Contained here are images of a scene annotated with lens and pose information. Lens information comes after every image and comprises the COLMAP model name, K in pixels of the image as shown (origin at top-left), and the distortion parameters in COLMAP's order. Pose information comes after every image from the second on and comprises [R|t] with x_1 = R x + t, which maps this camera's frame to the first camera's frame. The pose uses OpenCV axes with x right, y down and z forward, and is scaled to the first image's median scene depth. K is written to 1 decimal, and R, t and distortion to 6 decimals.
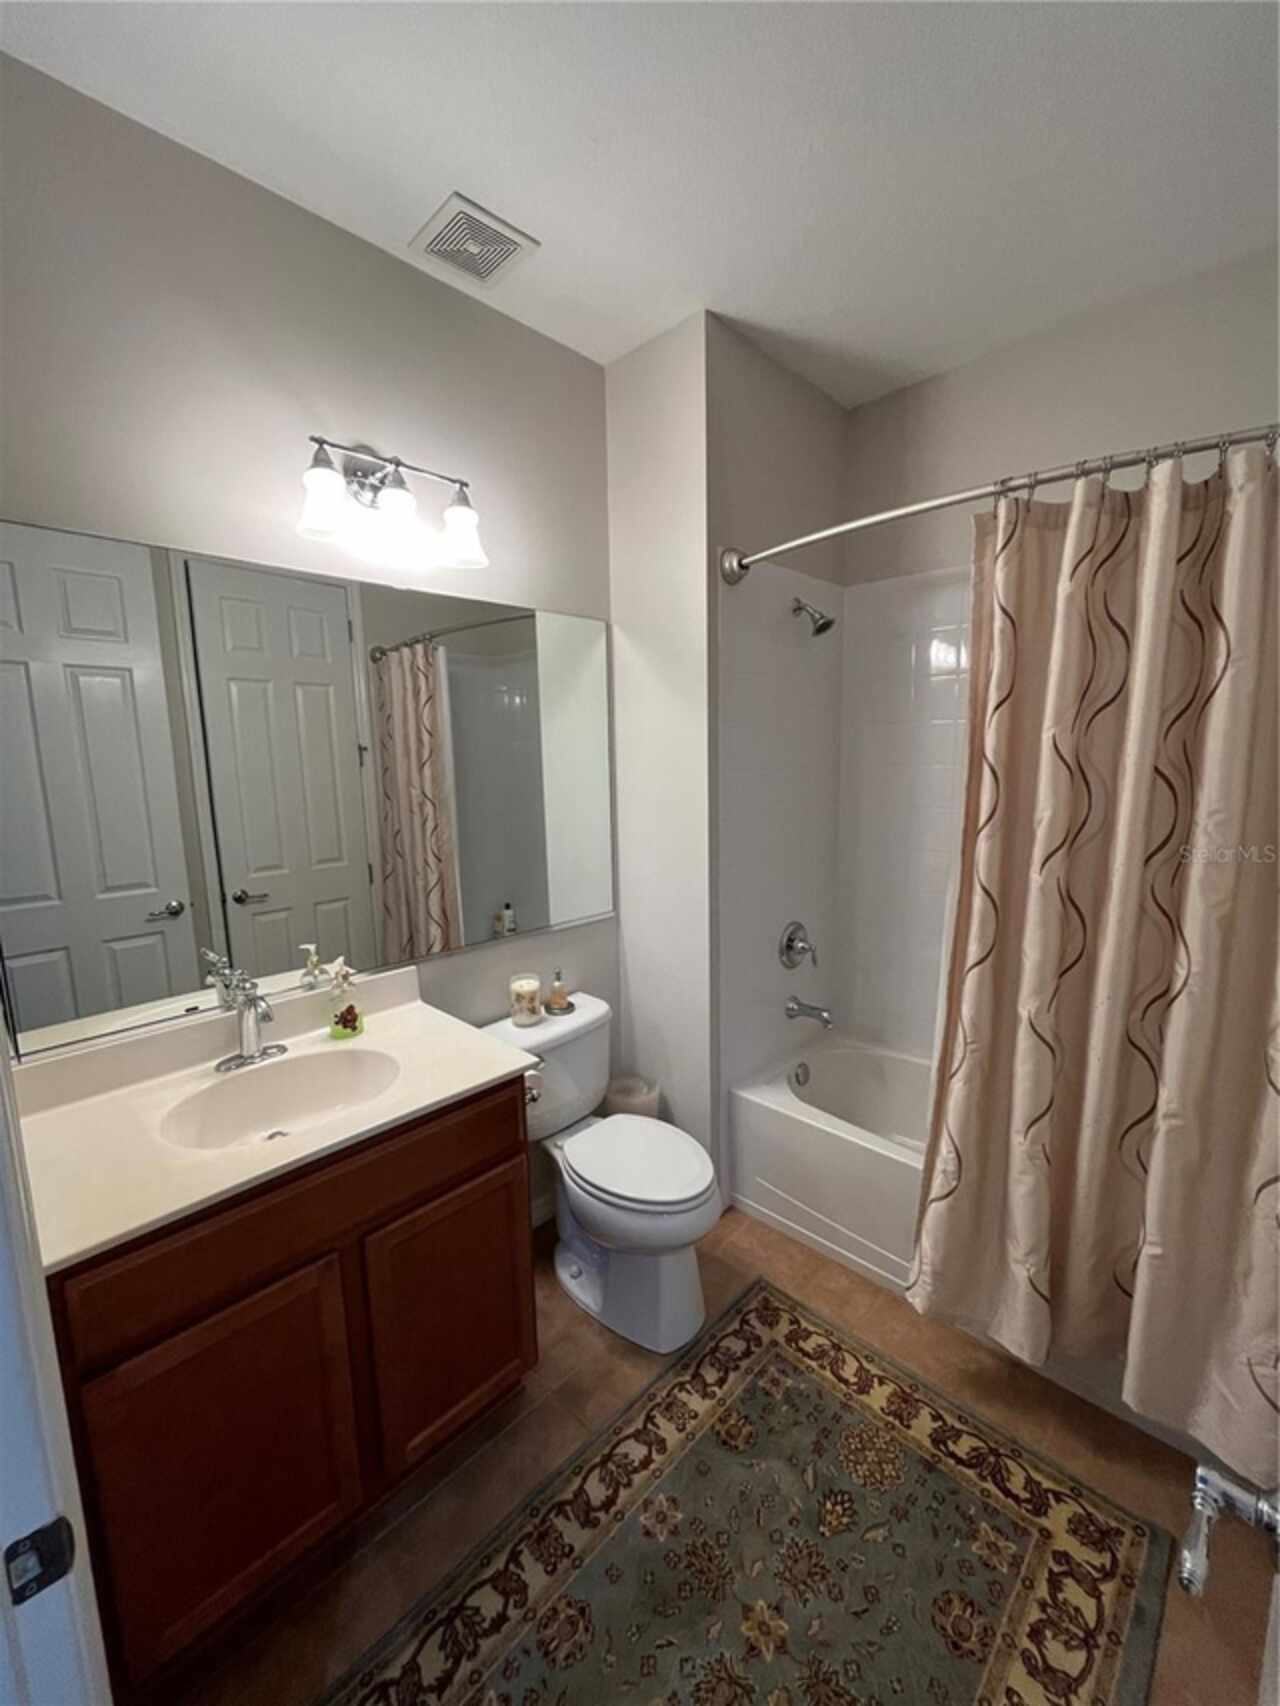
lens RADIAL K [[688.7, 0, 640.2], [0, 688.7, 854.2], [0, 0, 1]] dist [-0.004262, -0.000593]
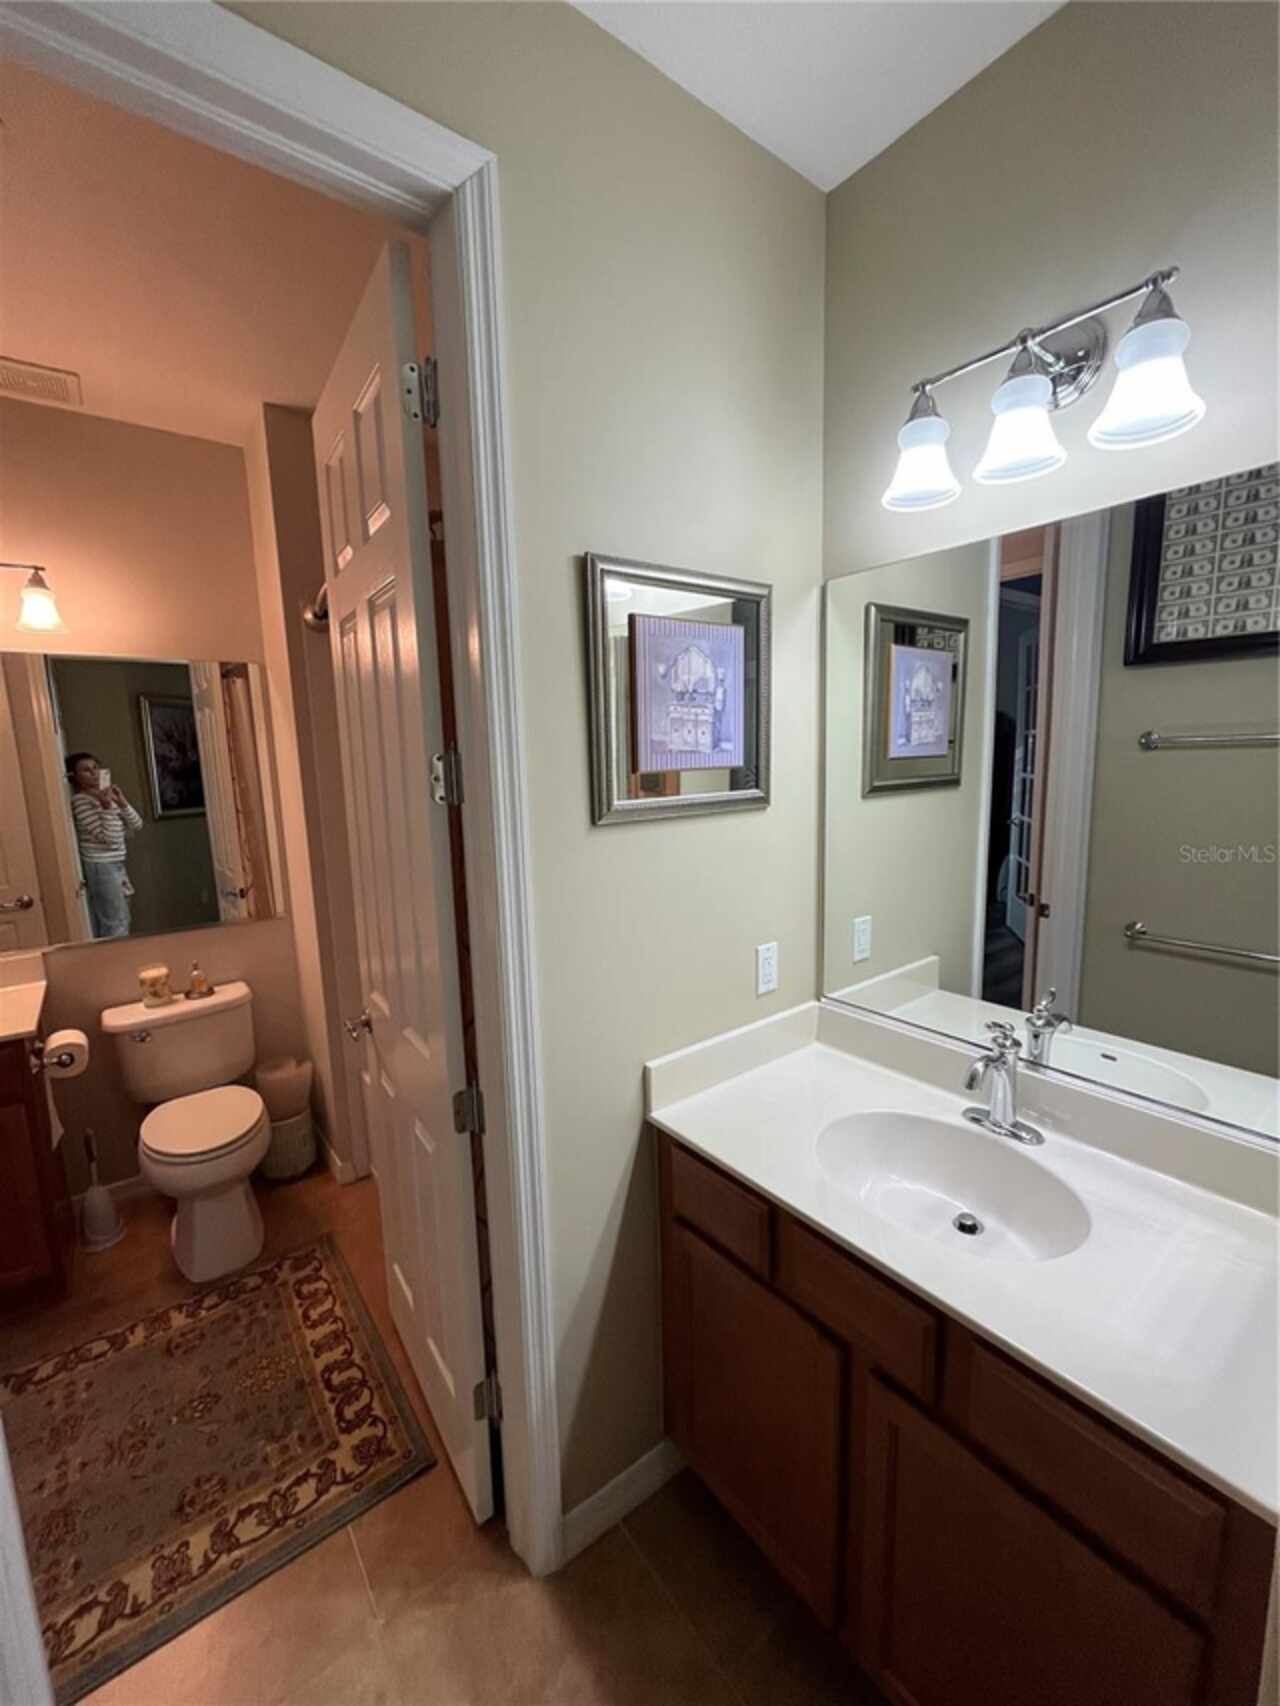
lens RADIAL K [[688.7, 0, 640.4], [0, 688.7, 853.6], [0, 0, 1]] dist [-0.004262, -0.000593]
pose [[0.990164, 0.008507, -0.139651, 0.934077], [-0.008343, 0.999964, 0.001763, -0.029779], [0.139661, -0.000581, 0.990199, -0.075325]]
